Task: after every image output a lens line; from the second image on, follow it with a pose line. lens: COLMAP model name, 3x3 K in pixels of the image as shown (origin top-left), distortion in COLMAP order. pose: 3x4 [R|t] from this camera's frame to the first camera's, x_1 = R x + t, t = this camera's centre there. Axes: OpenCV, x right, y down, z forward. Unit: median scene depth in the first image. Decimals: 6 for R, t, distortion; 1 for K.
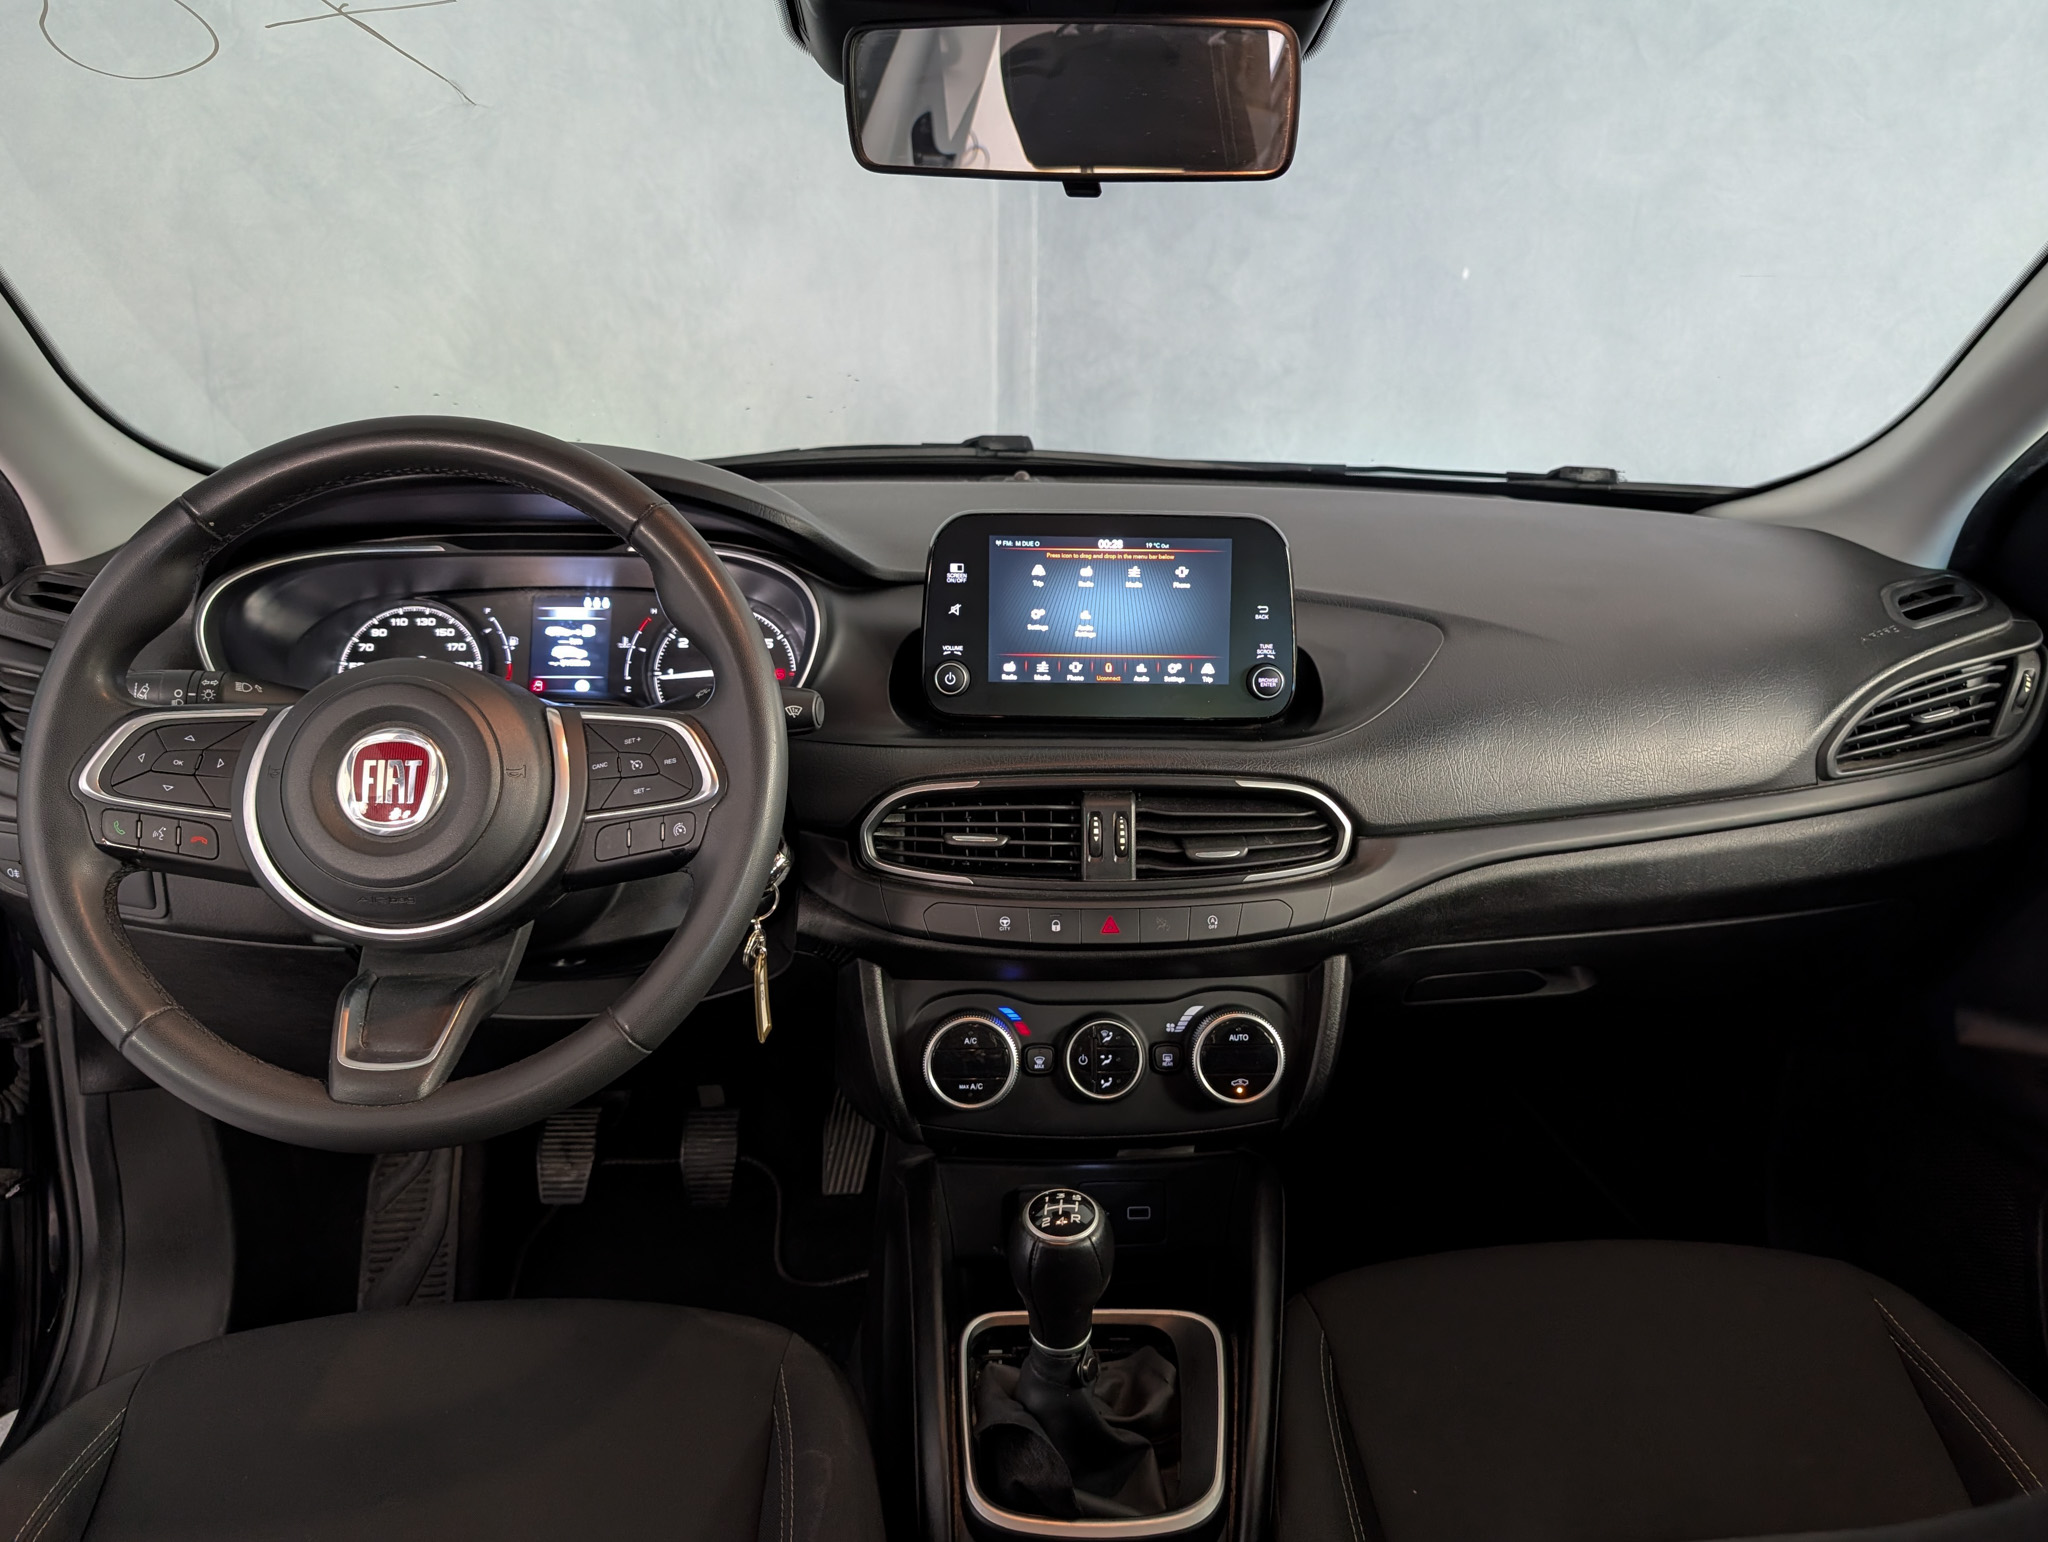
lens RADIAL K [[1549.4, 0, 1062.6], [0, 1549.4, 735.0], [0, 0, 1]] dist [0.049100, -0.091583]
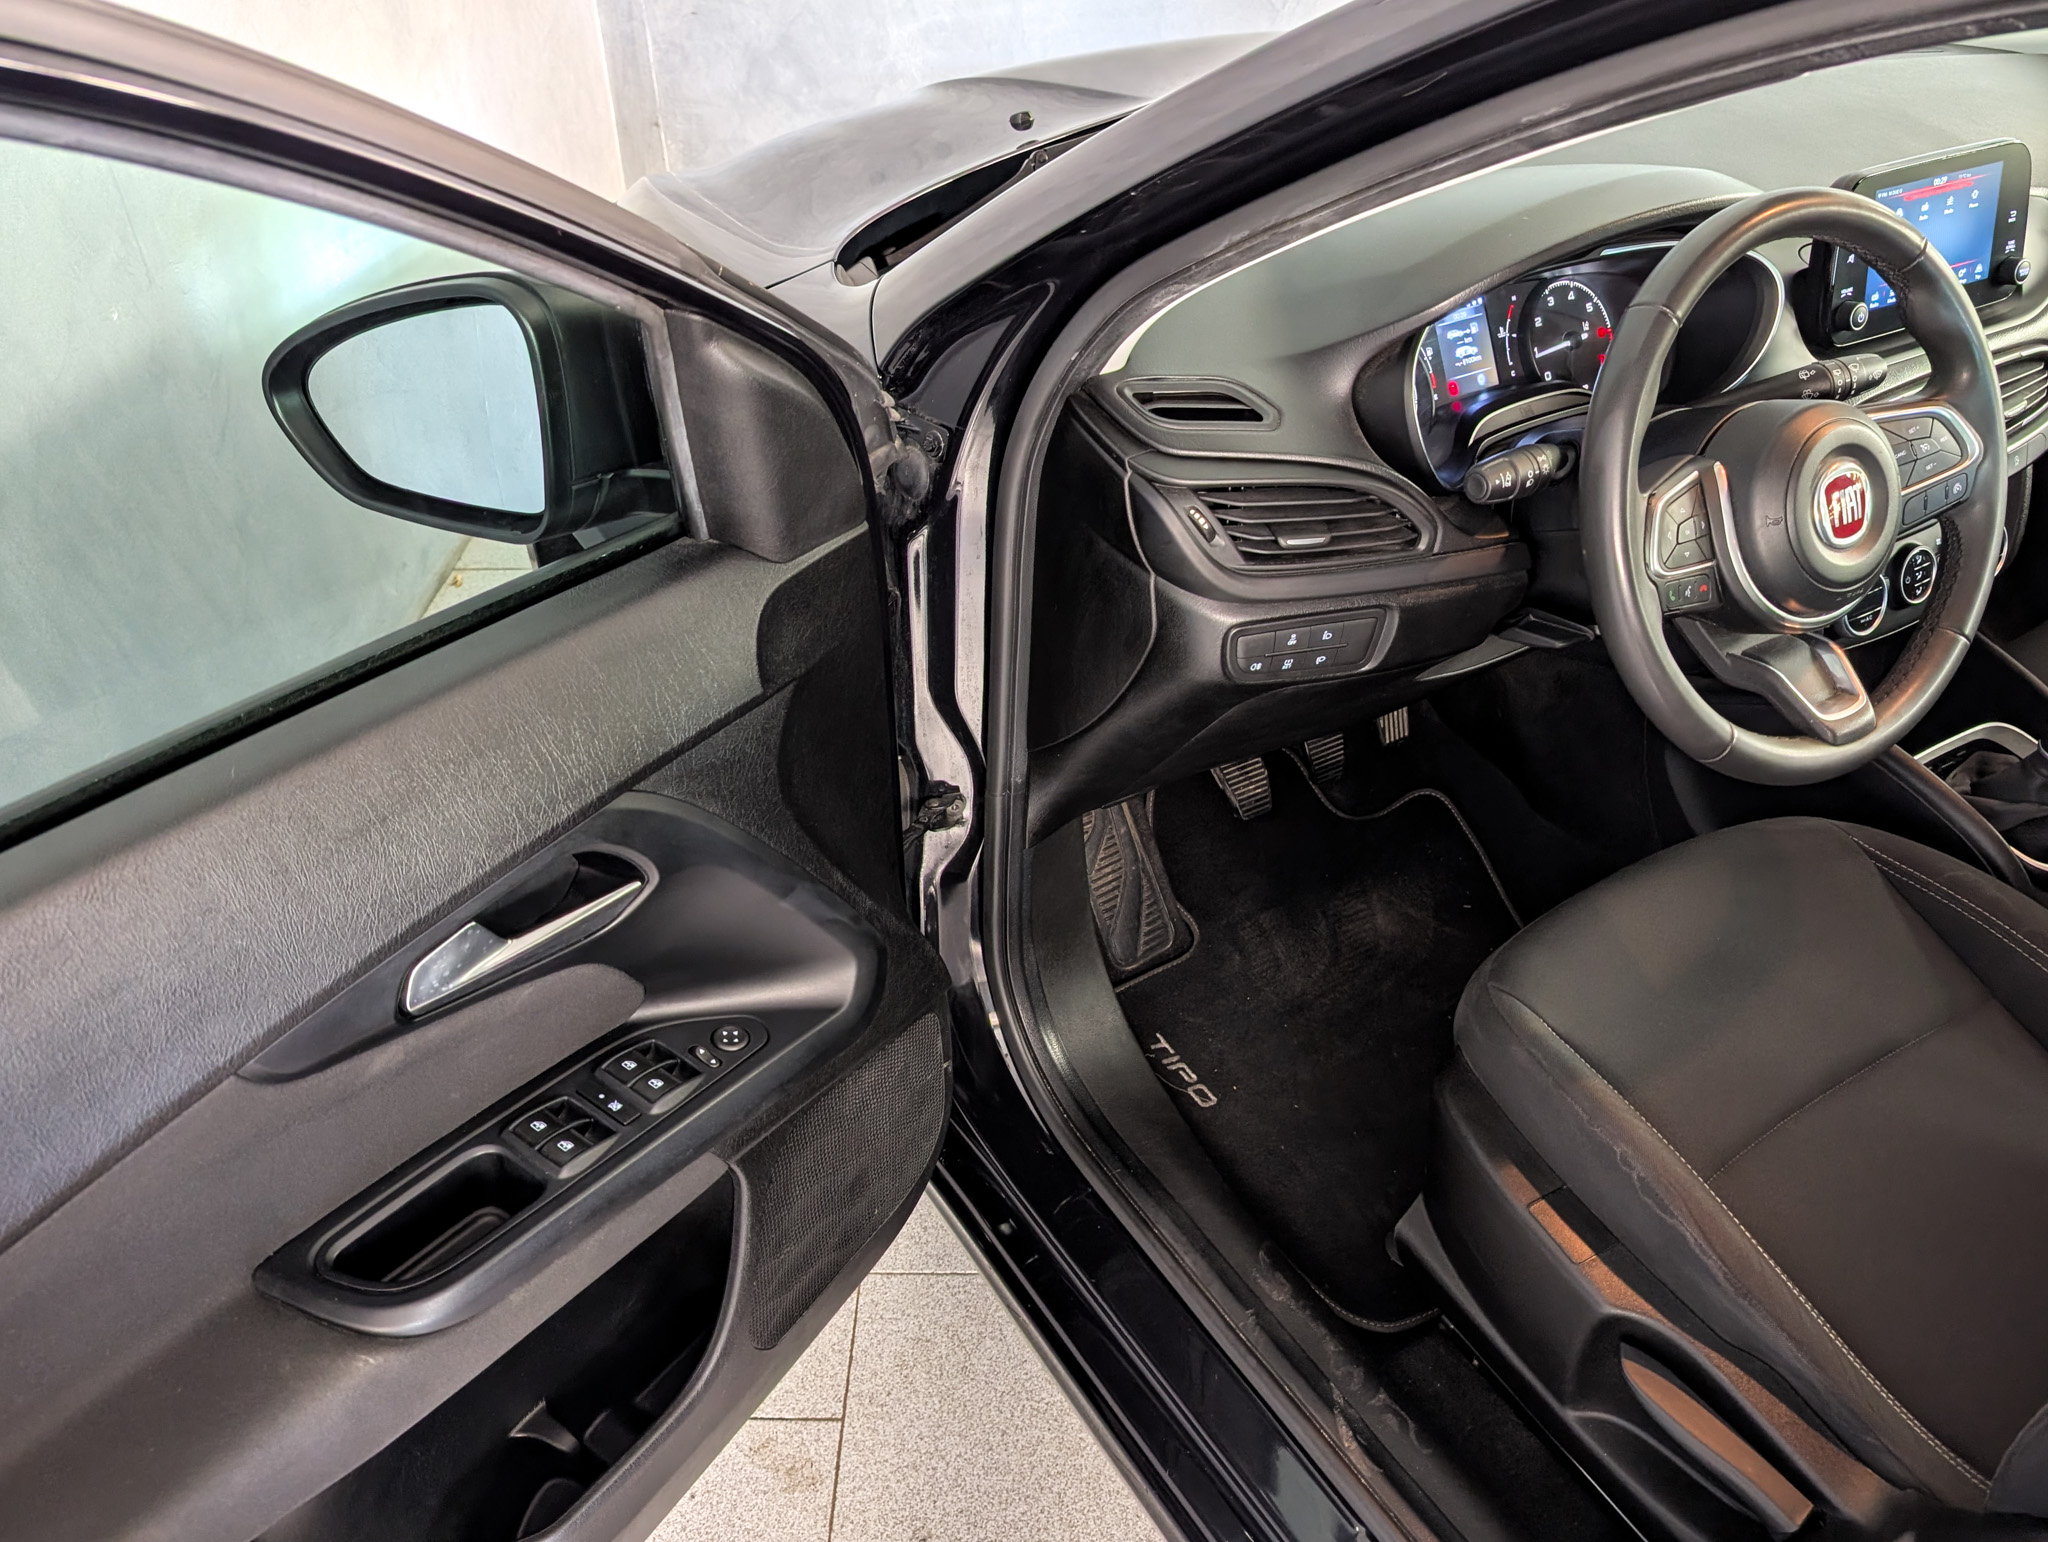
lens RADIAL K [[1570.5, 0, 1024.0], [0, 1570.5, 771.0], [0, 0, 1]] dist [0.004534, -0.004623]
pose [[0.889624, -0.298372, 0.345751, -1.205969], [0.158435, 0.911690, 0.379103, -0.286727], [-0.428332, -0.282480, 0.858334, 0.095093]]
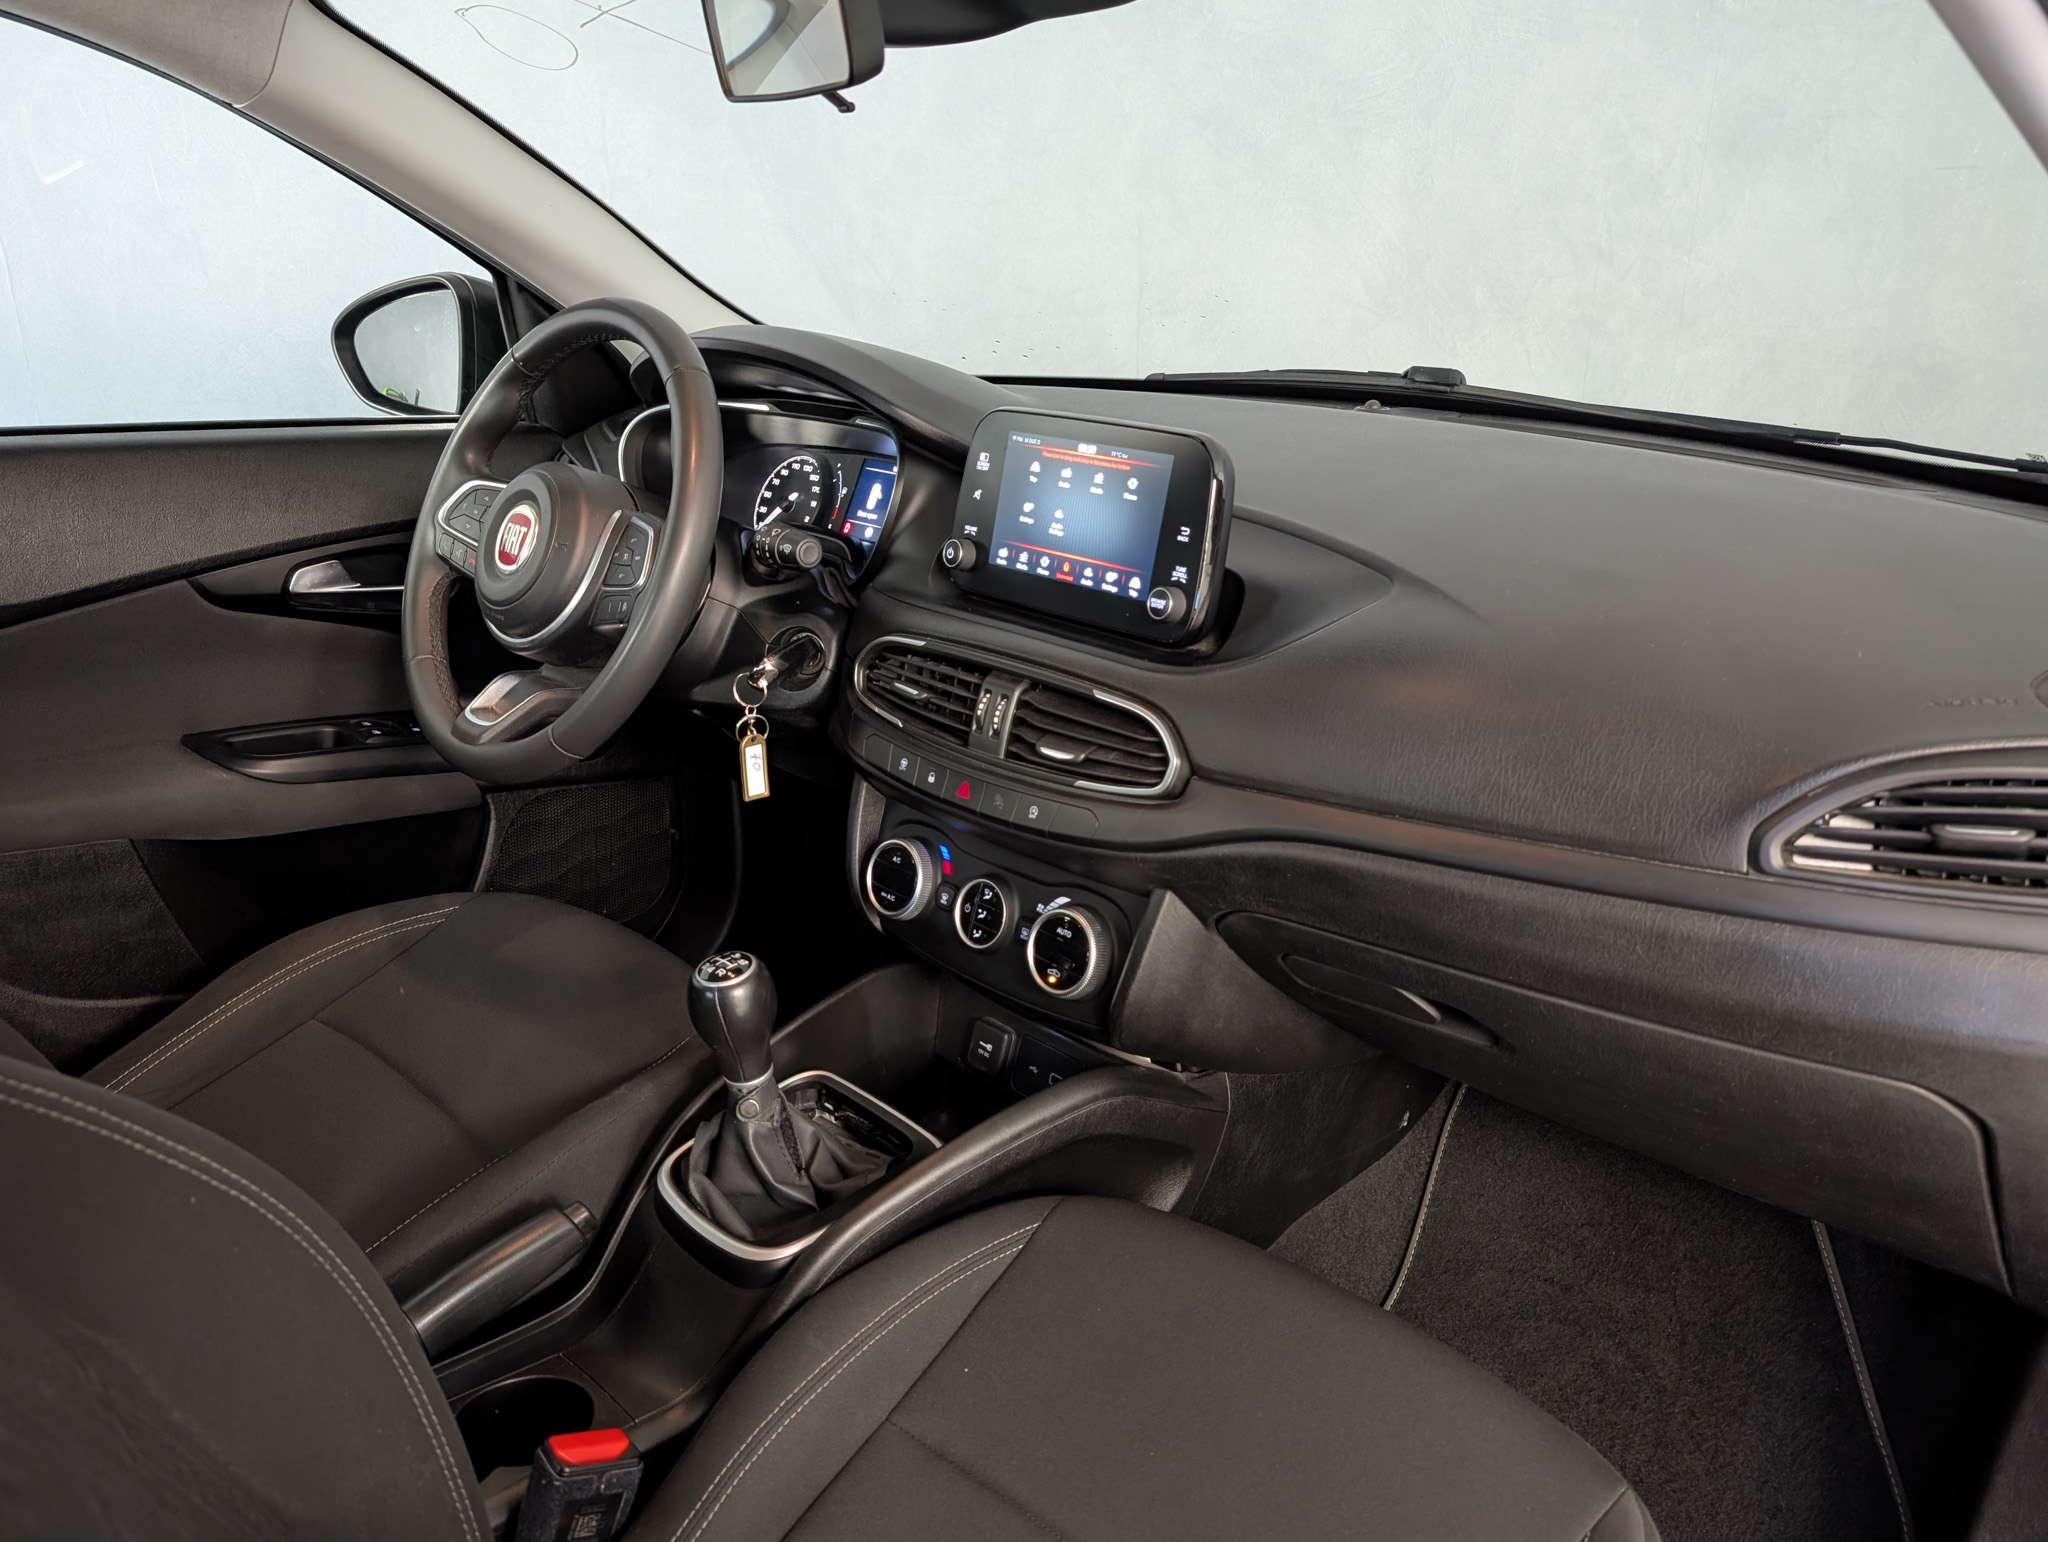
lens RADIAL K [[1433.8, 0, 1027.7], [0, 1433.8, 822.7], [0, 0, 1]] dist [0.003881, -0.001976]
pose [[0.668690, 0.274893, -0.690860, 0.742606], [-0.203862, 0.961325, 0.185191, -0.051664], [0.715048, 0.017005, 0.698868, 0.299780]]
